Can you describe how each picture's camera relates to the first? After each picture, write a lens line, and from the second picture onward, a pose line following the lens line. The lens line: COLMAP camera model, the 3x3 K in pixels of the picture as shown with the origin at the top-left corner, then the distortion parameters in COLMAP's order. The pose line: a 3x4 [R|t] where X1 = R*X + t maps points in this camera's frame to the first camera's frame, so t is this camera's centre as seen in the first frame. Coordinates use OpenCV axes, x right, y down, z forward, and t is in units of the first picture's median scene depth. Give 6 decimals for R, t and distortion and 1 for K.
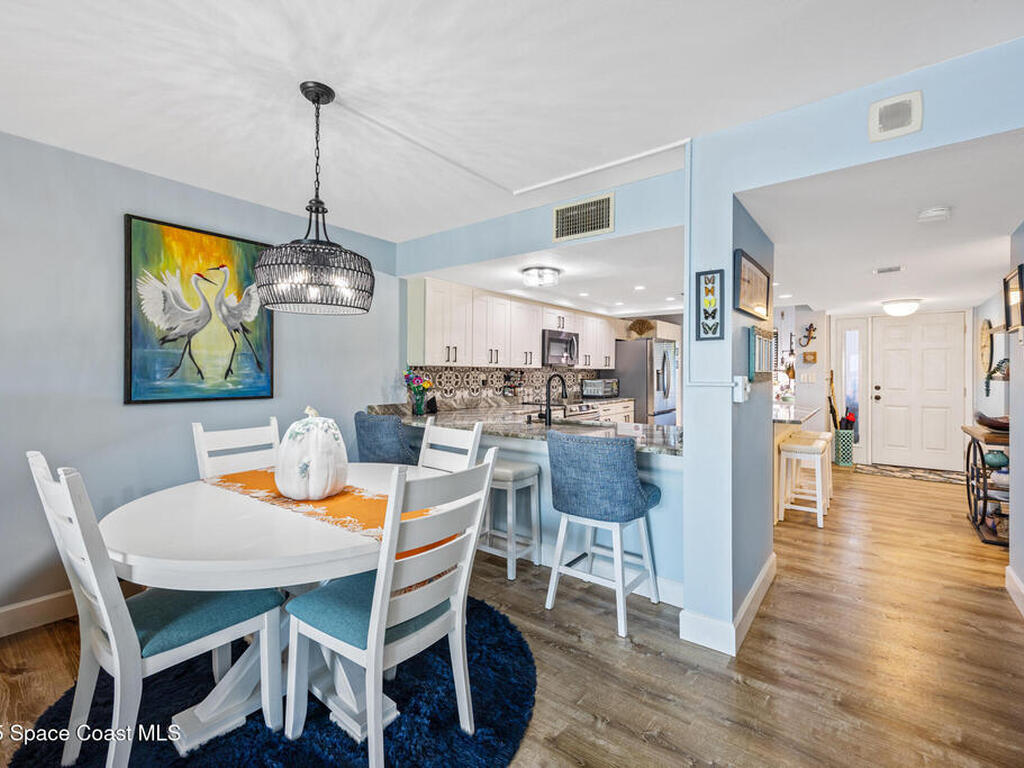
lens RADIAL K [[459.9, 0, 507.1], [0, 459.9, 368.4], [0, 0, 1]] dist [0.000570, 0.000034]
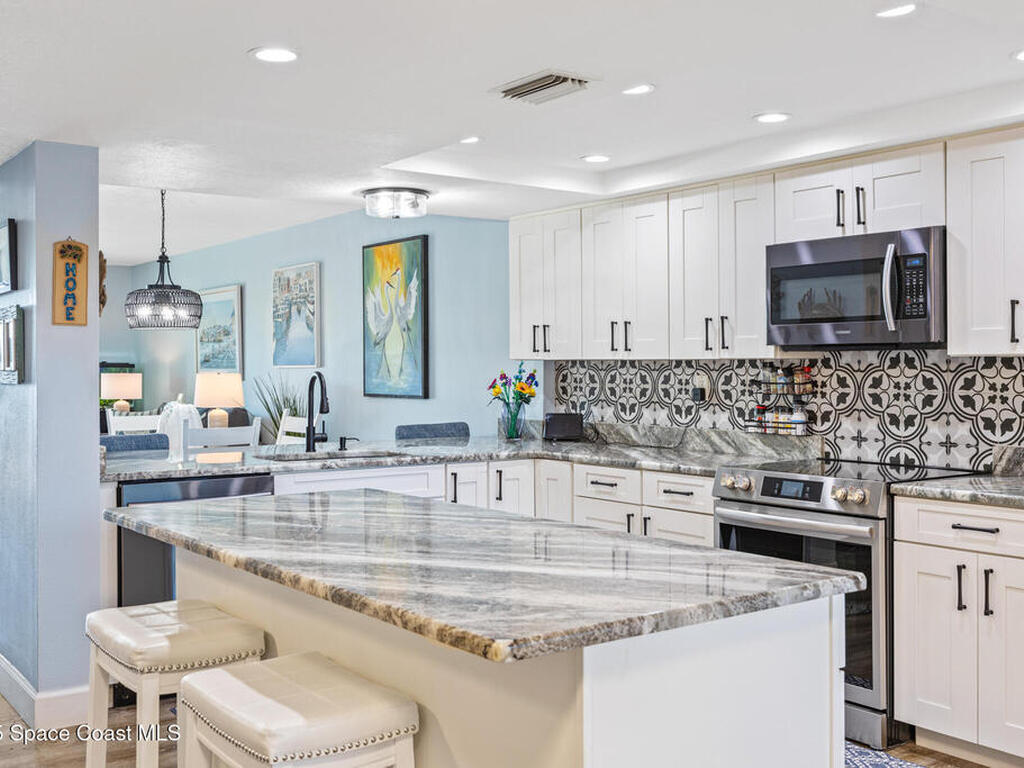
lens RADIAL K [[1099.5, 0, 512.0], [0, 1099.5, 384.0], [0, 0, 1]] dist [-0.010875, -0.008451]
pose [[-0.261839, 0.006596, -0.965089, 1.057011], [0.003818, 0.999976, 0.005799, 0.015176], [0.965104, -0.002166, -0.261857, 1.165330]]
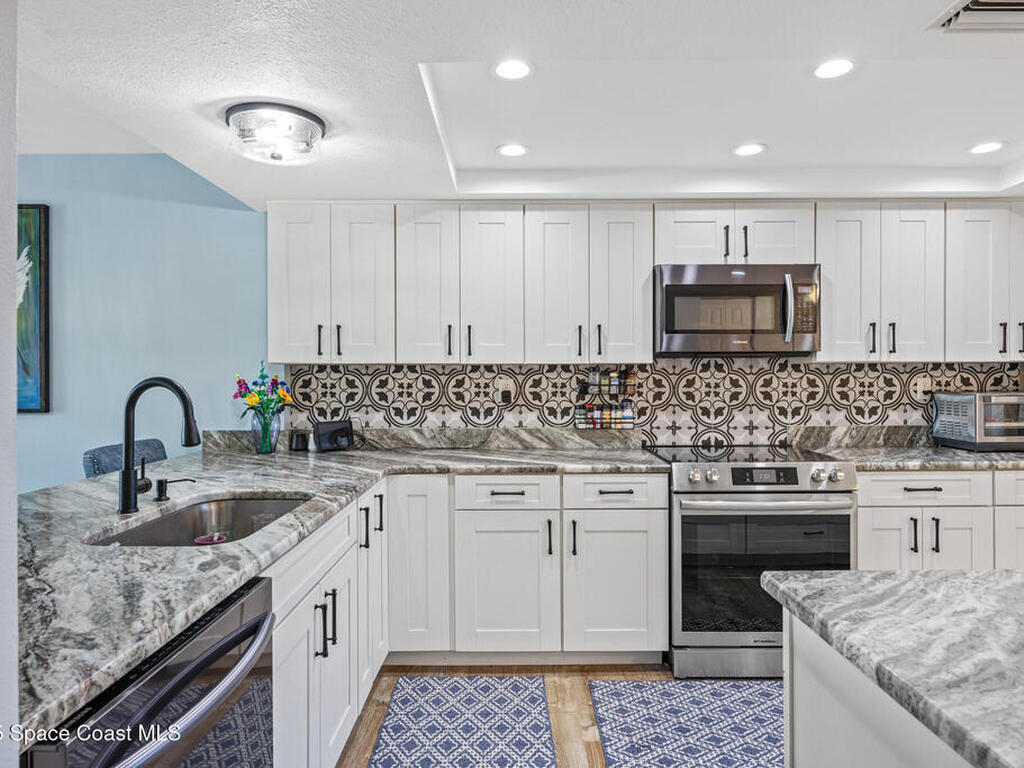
lens RADIAL K [[721.3, 0, 512.0], [0, 721.3, 384.0], [0, 0, 1]] dist [0.001381, 0.000252]
pose [[0.627000, 0.003725, -0.779010, 0.560213], [0.012100, 0.999821, 0.014521, 0.007883], [0.778925, -0.018531, 0.626843, 0.573693]]
